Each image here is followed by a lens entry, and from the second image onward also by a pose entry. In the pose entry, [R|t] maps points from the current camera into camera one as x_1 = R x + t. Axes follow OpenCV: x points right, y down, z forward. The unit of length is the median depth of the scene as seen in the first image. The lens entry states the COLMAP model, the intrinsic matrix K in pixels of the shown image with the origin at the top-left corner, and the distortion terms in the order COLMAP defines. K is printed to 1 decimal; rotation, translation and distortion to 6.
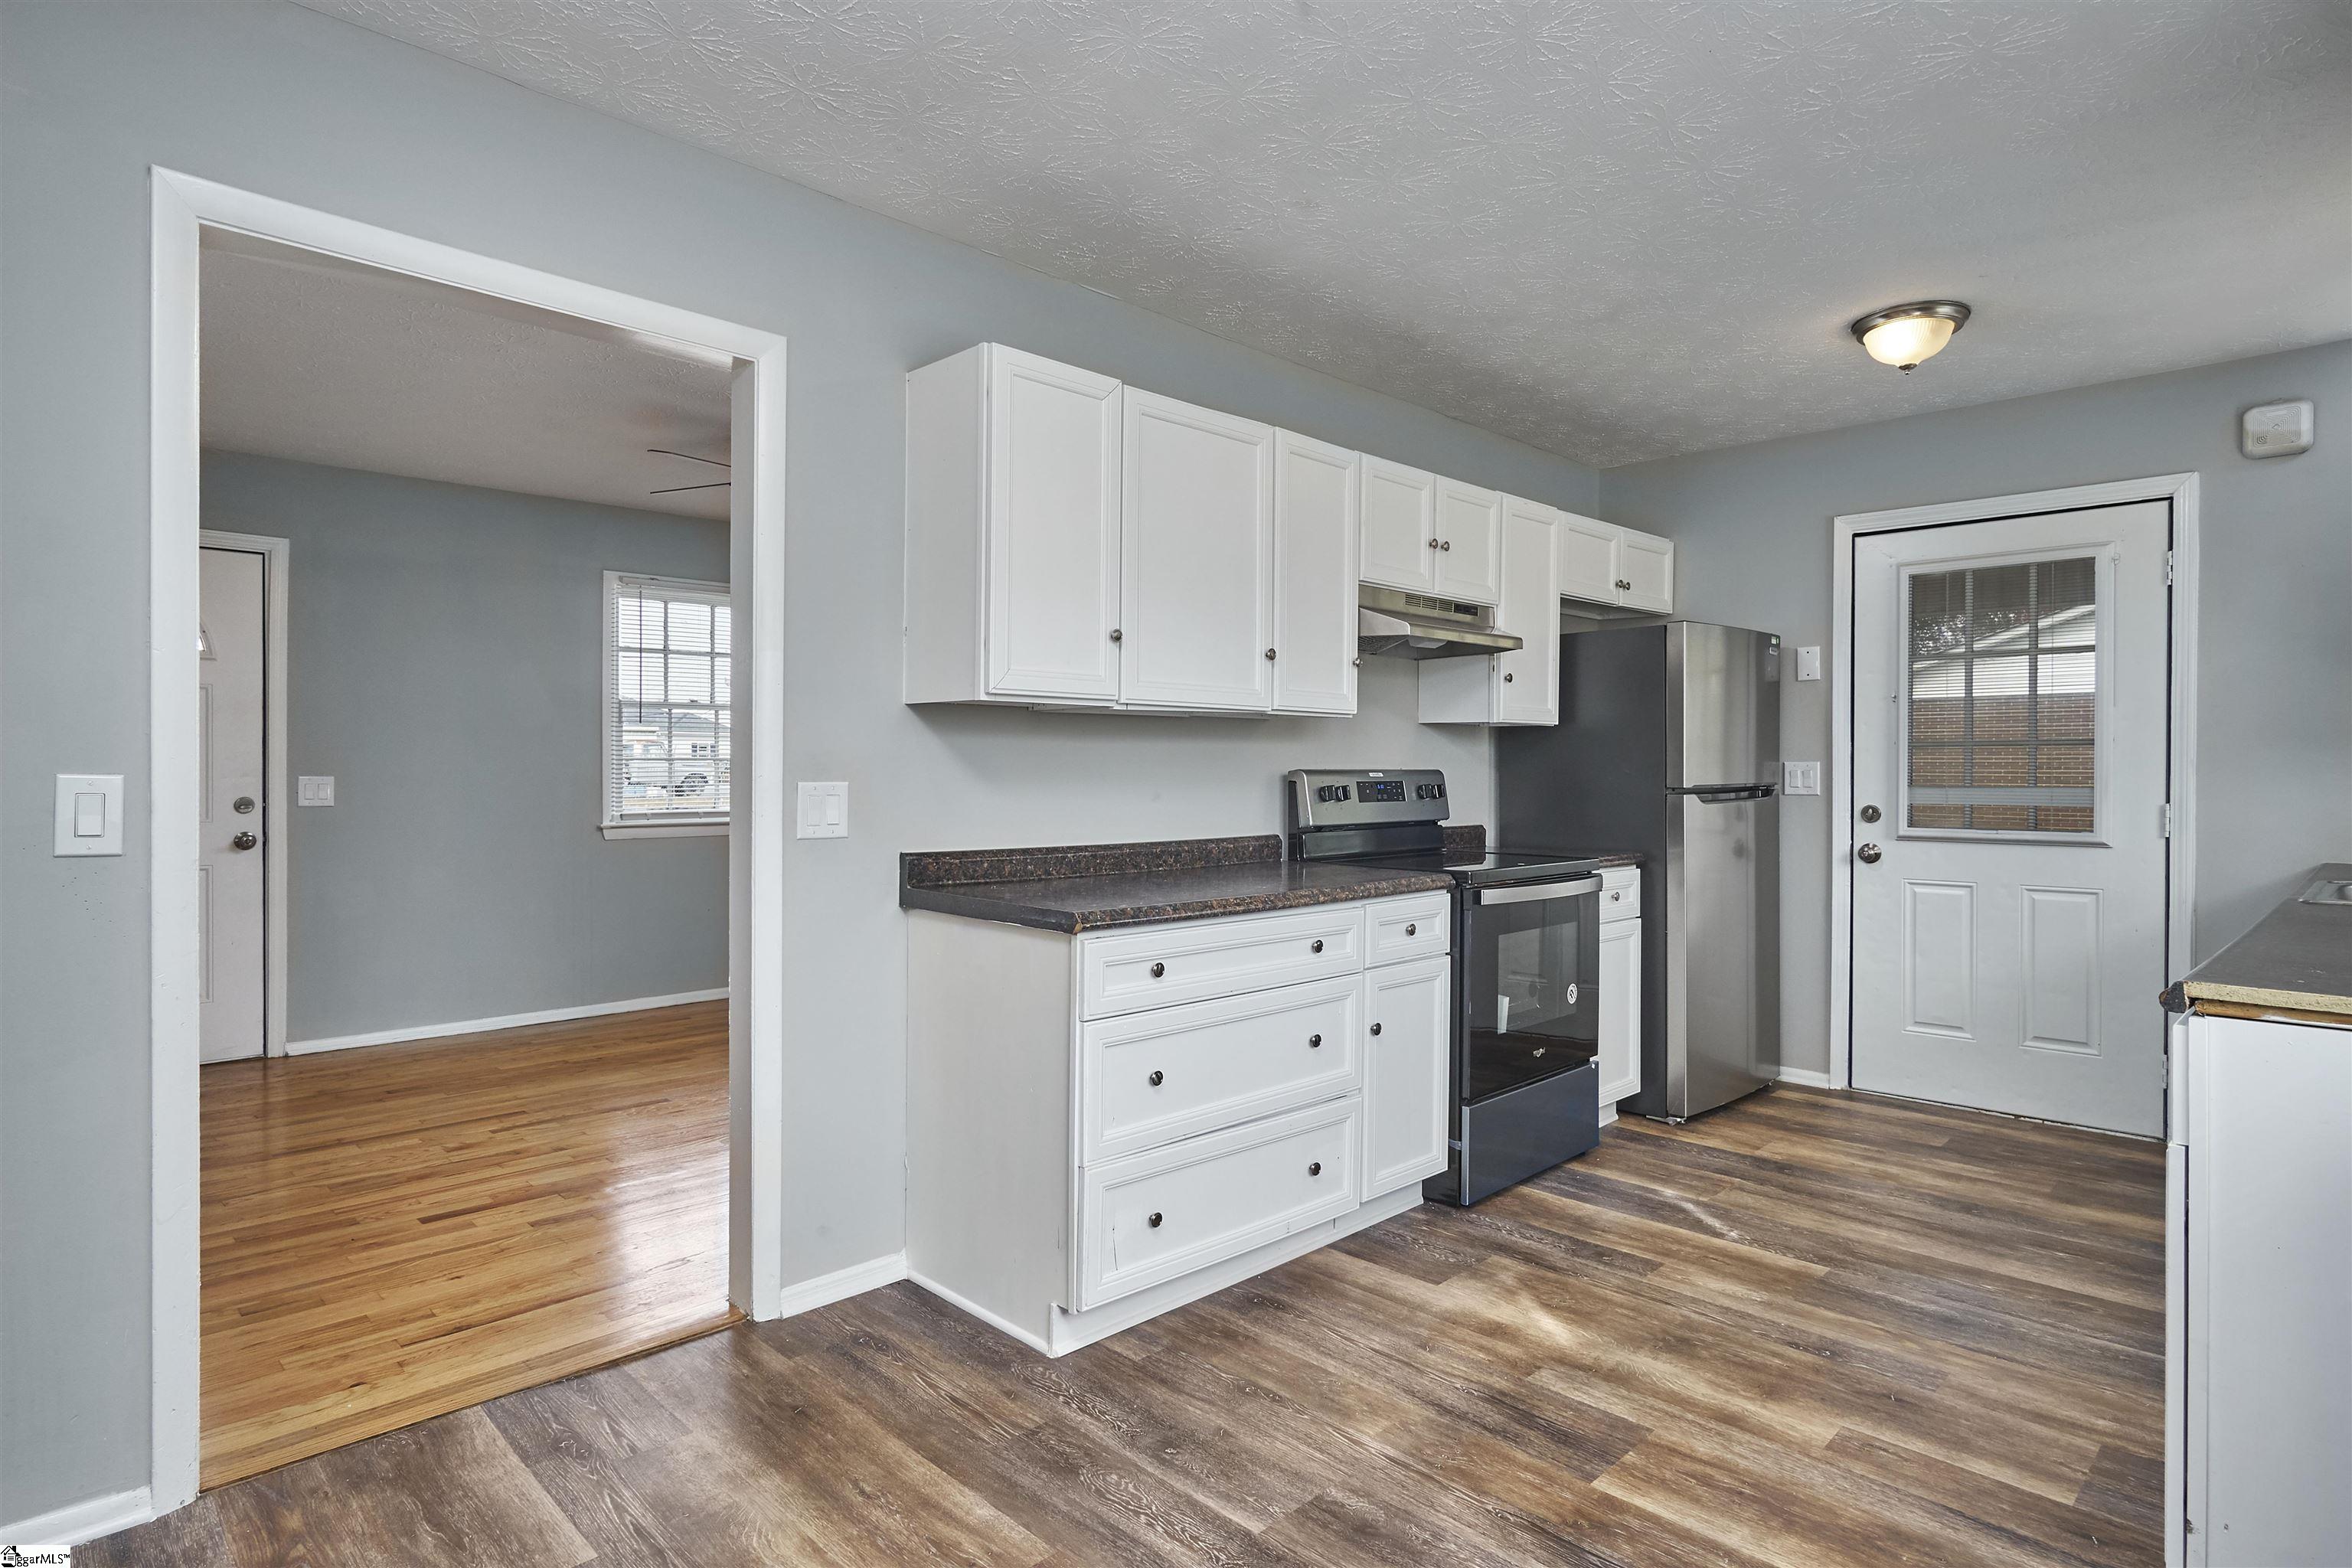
lens RADIAL K [[1289.7, 0, 1176.7], [0, 1289.7, 767.8], [0, 0, 1]] dist [-0.003419, 0.000945]
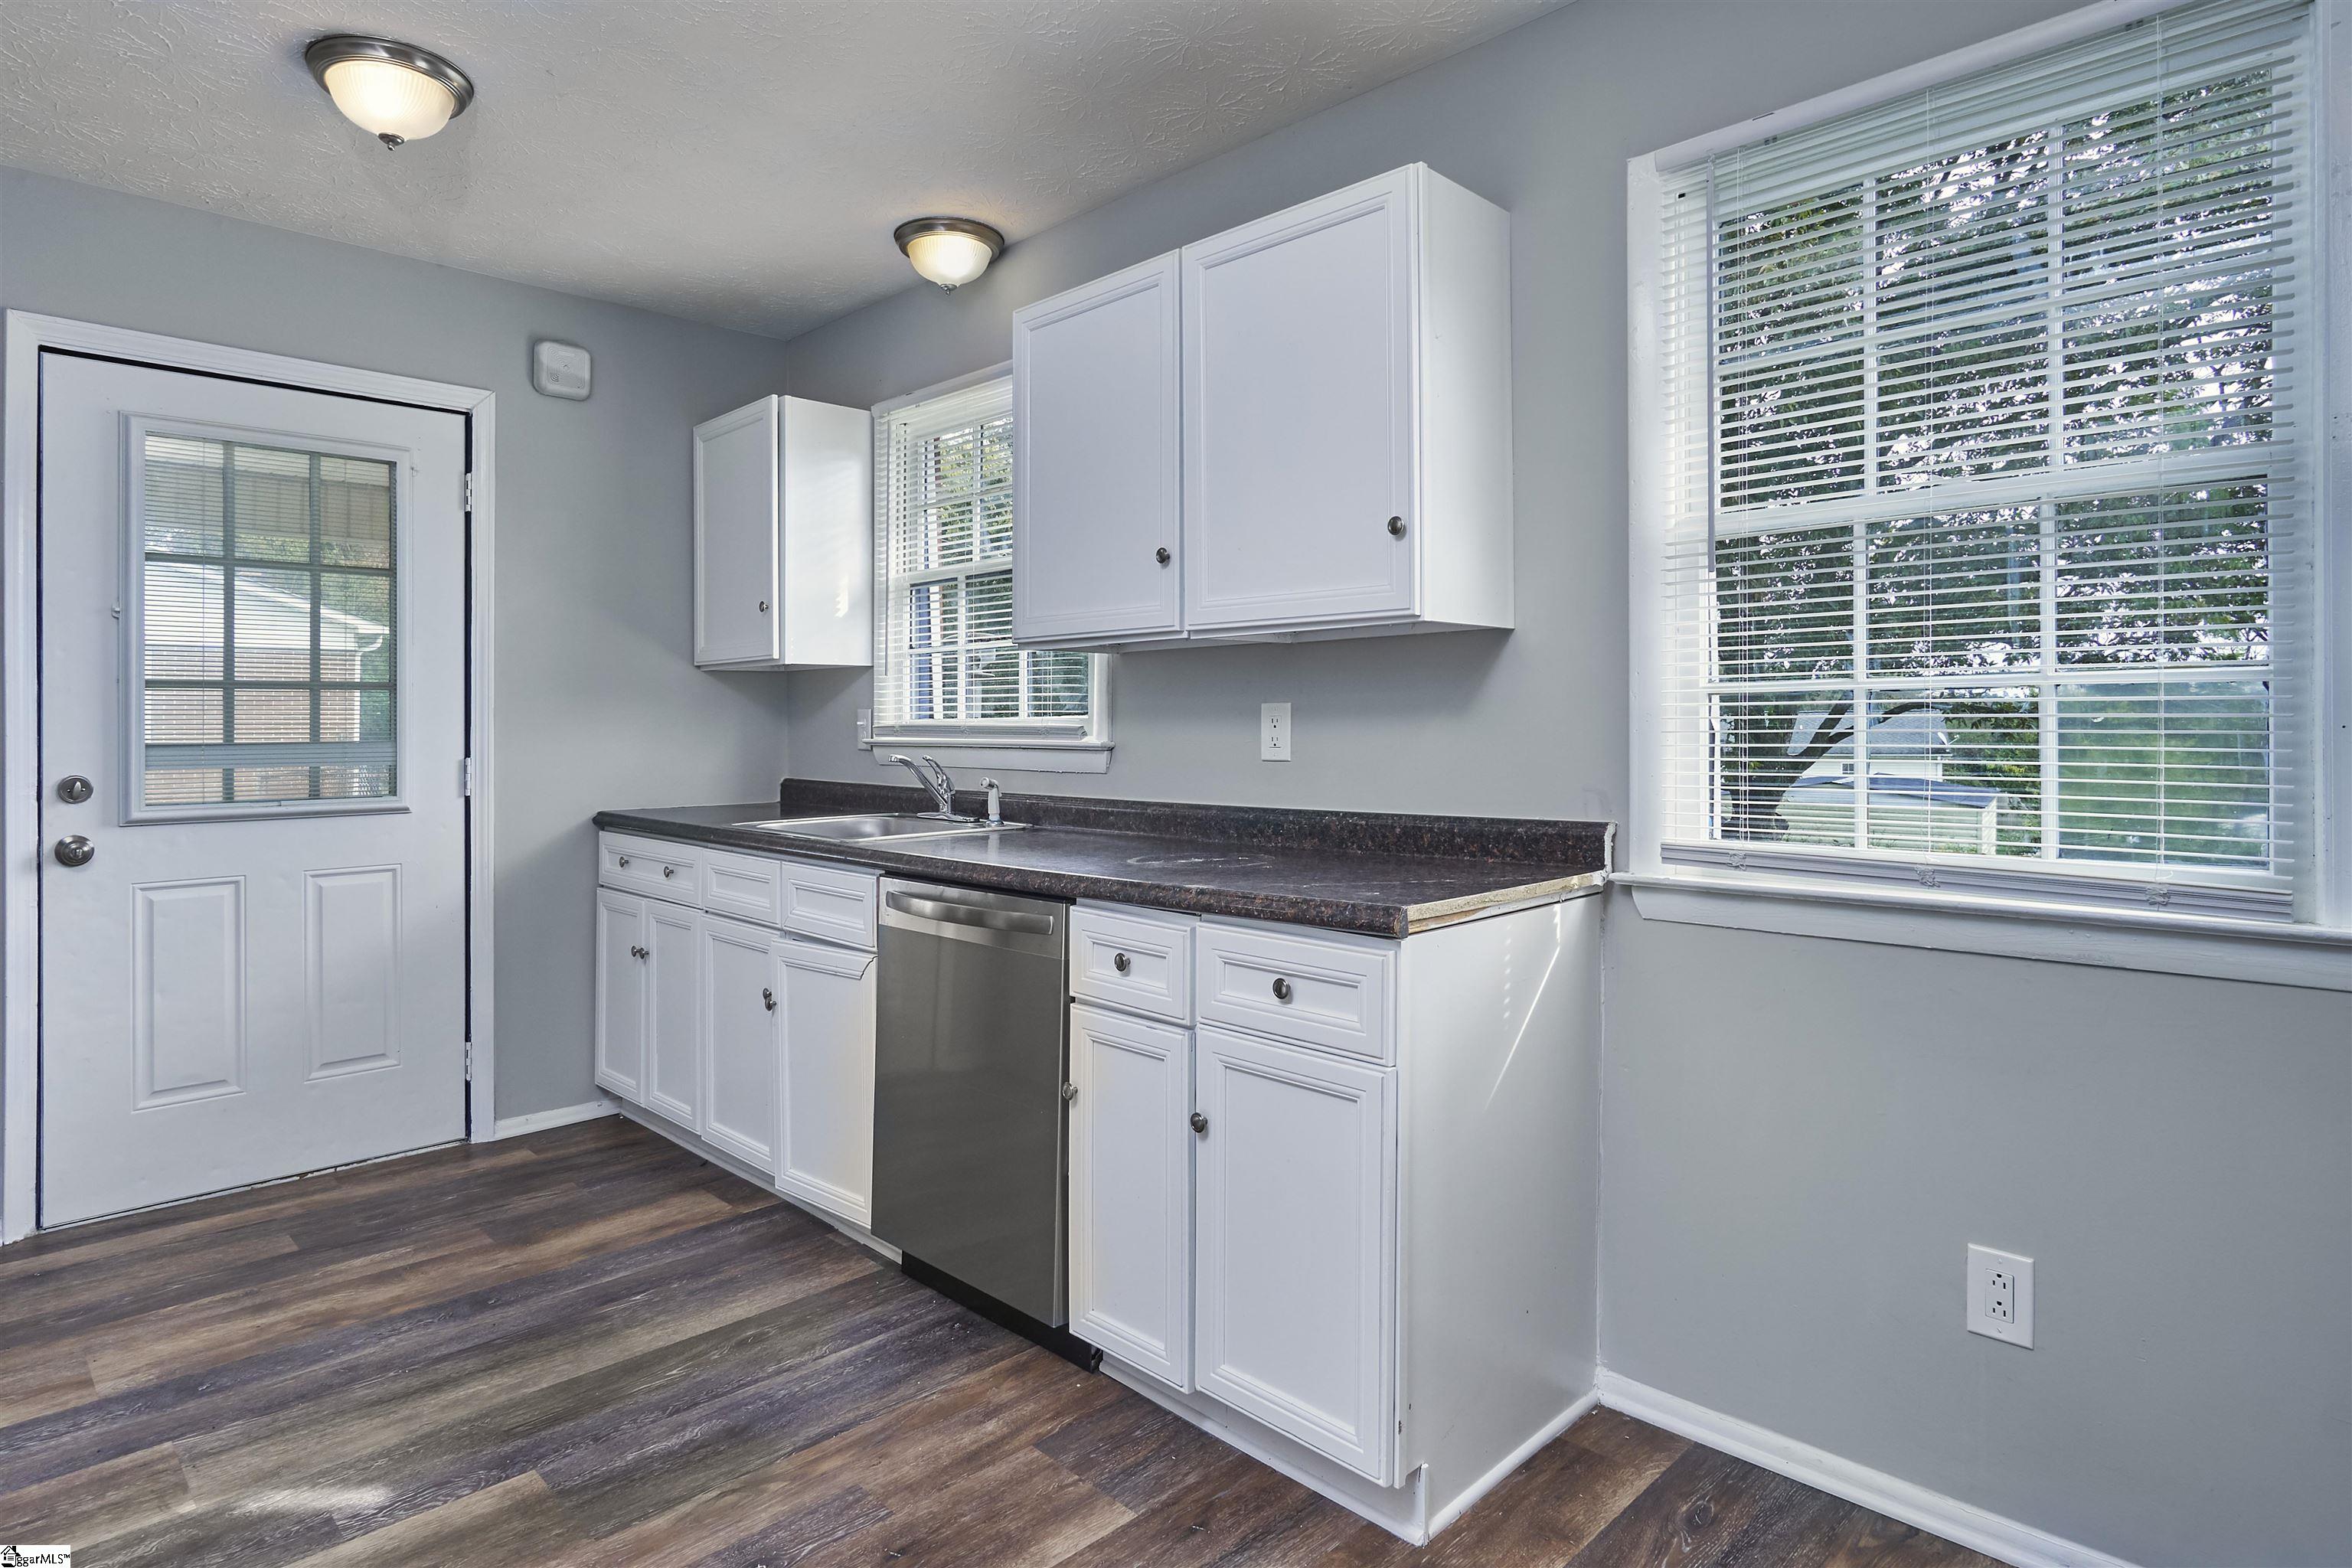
lens RADIAL K [[1289.7, 0, 1158.2], [0, 1289.7, 725.7], [0, 0, 1]] dist [-0.003419, 0.000945]
pose [[0.004304, -0.002658, 0.999987, -0.123822], [0.006163, 0.999978, 0.002631, 0.006610], [-0.999972, 0.006151, 0.004320, 0.562411]]
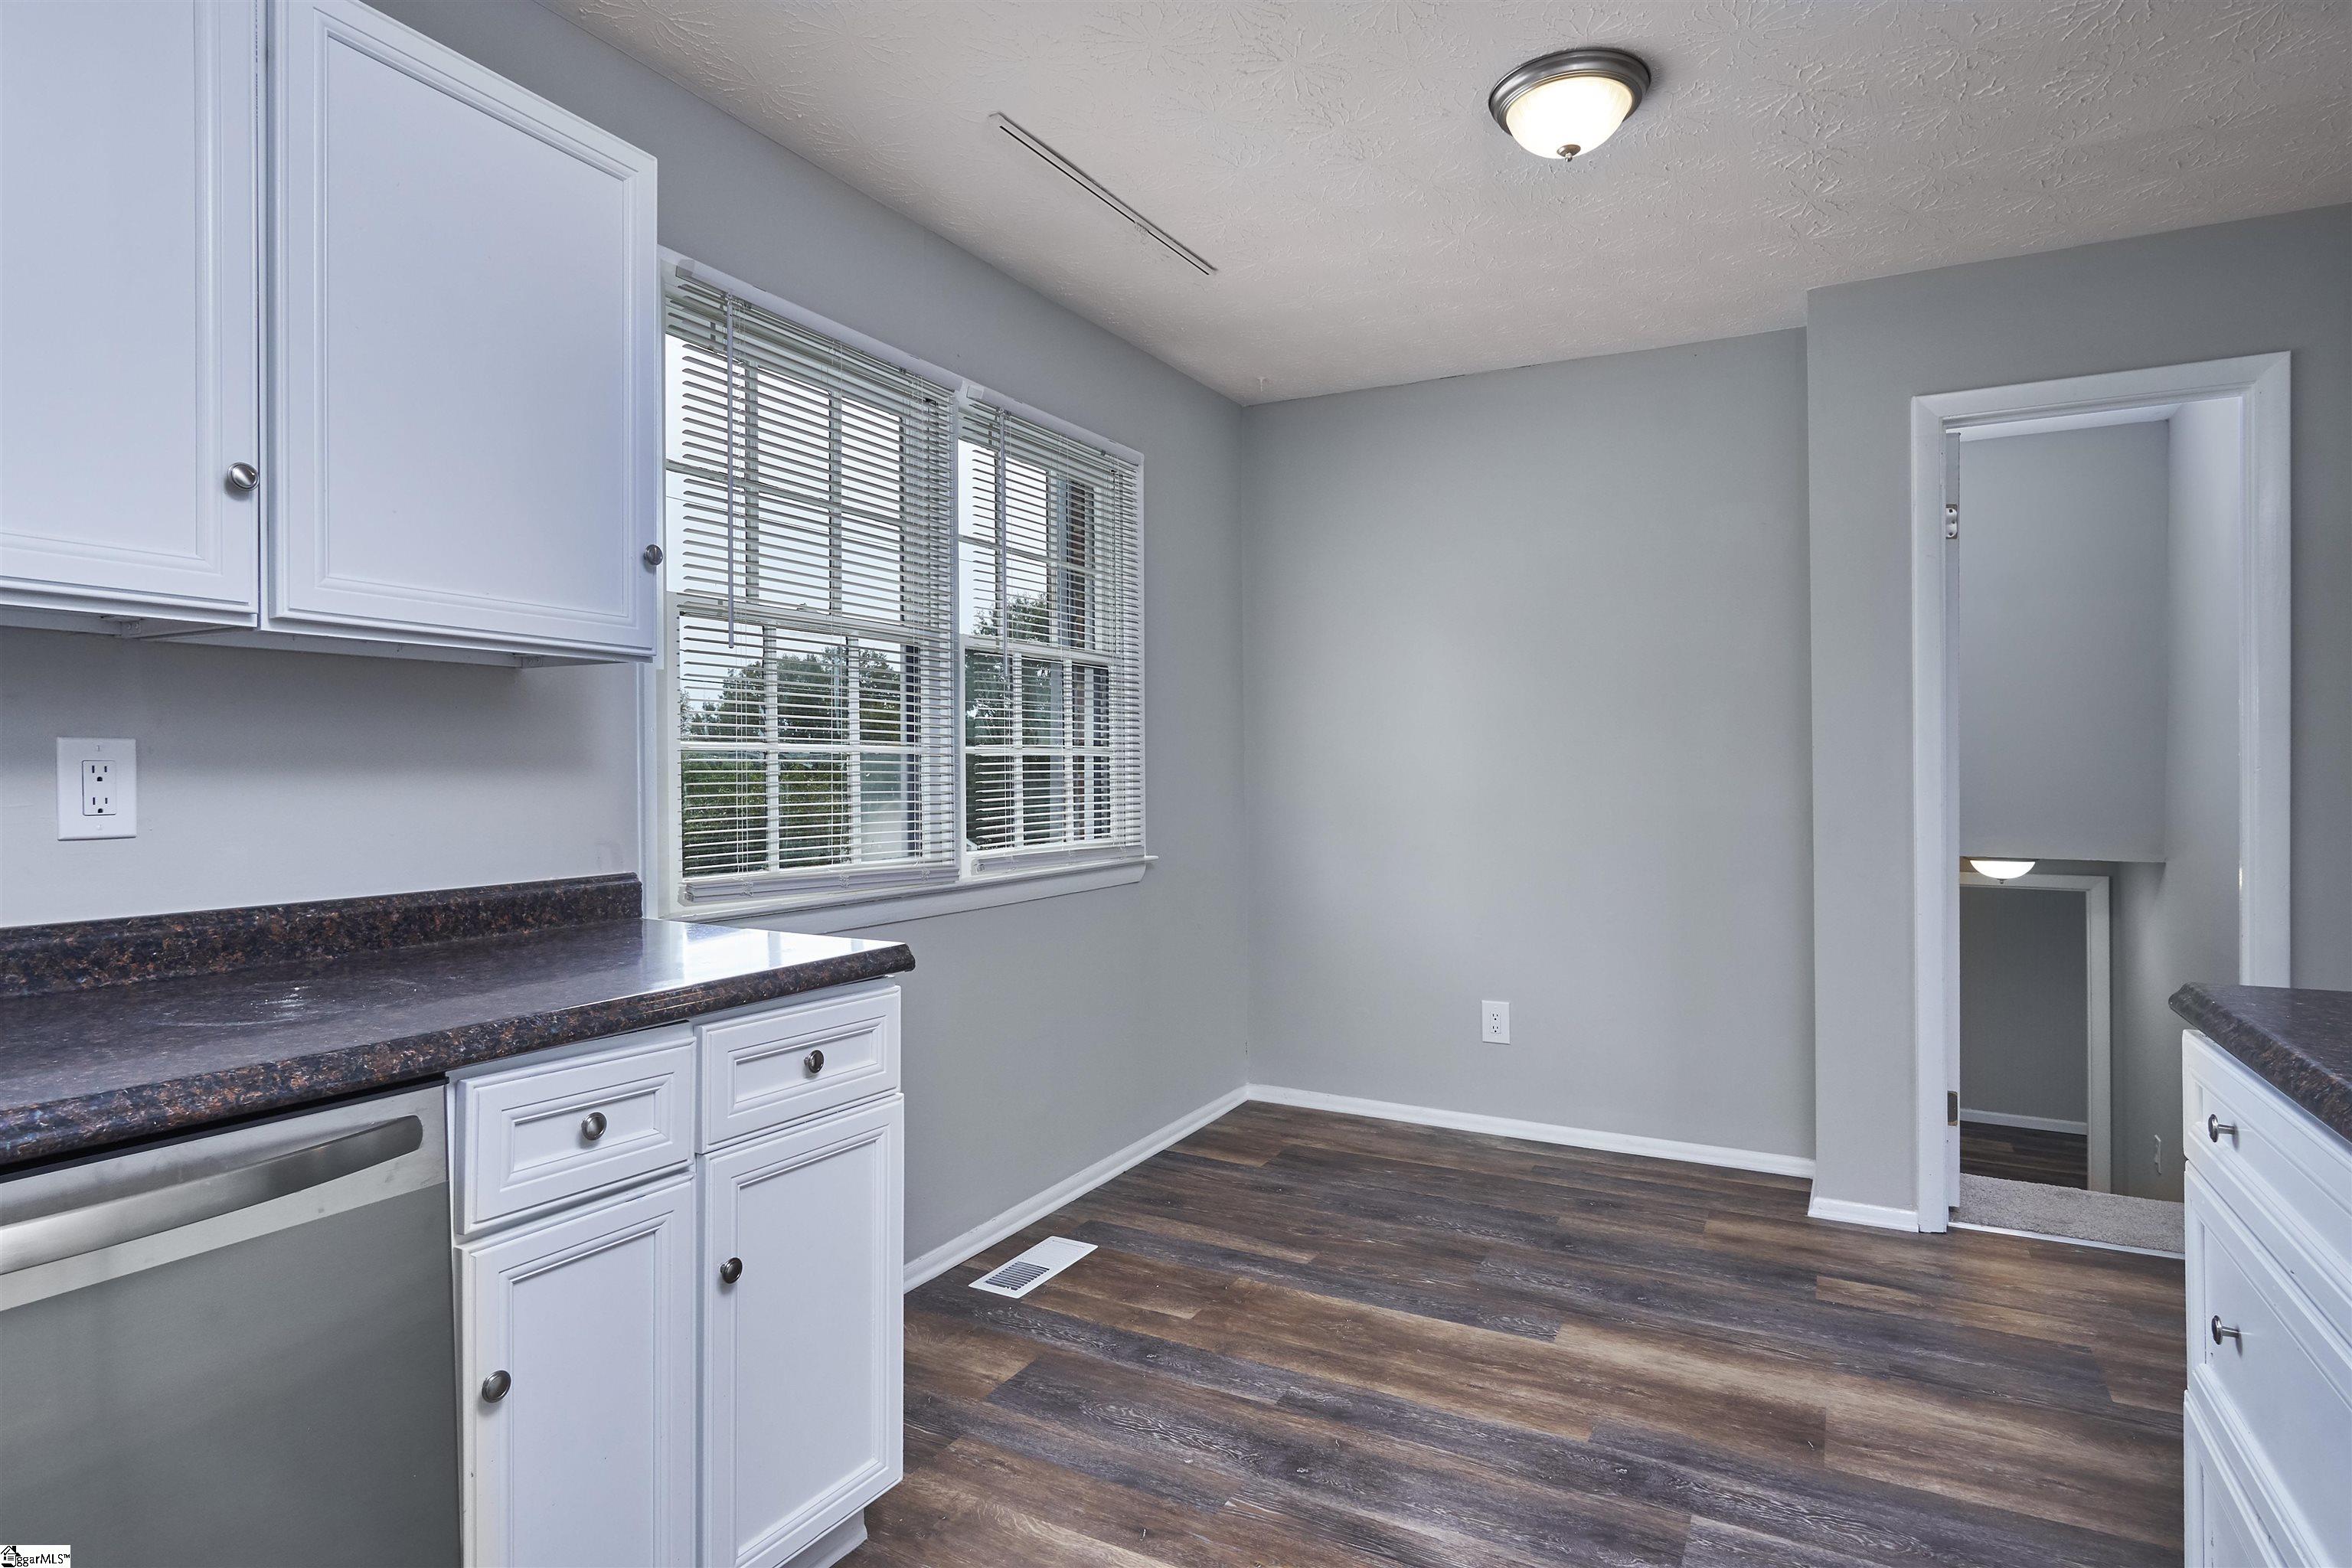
lens RADIAL K [[1289.7, 0, 1173.7], [0, 1289.7, 777.0], [0, 0, 1]] dist [-0.003419, 0.000945]
pose [[-0.956483, -0.004884, -0.291748, 0.416719], [-0.005883, 0.999979, 0.002546, 0.005927], [0.291730, 0.004152, -0.956492, 1.022559]]
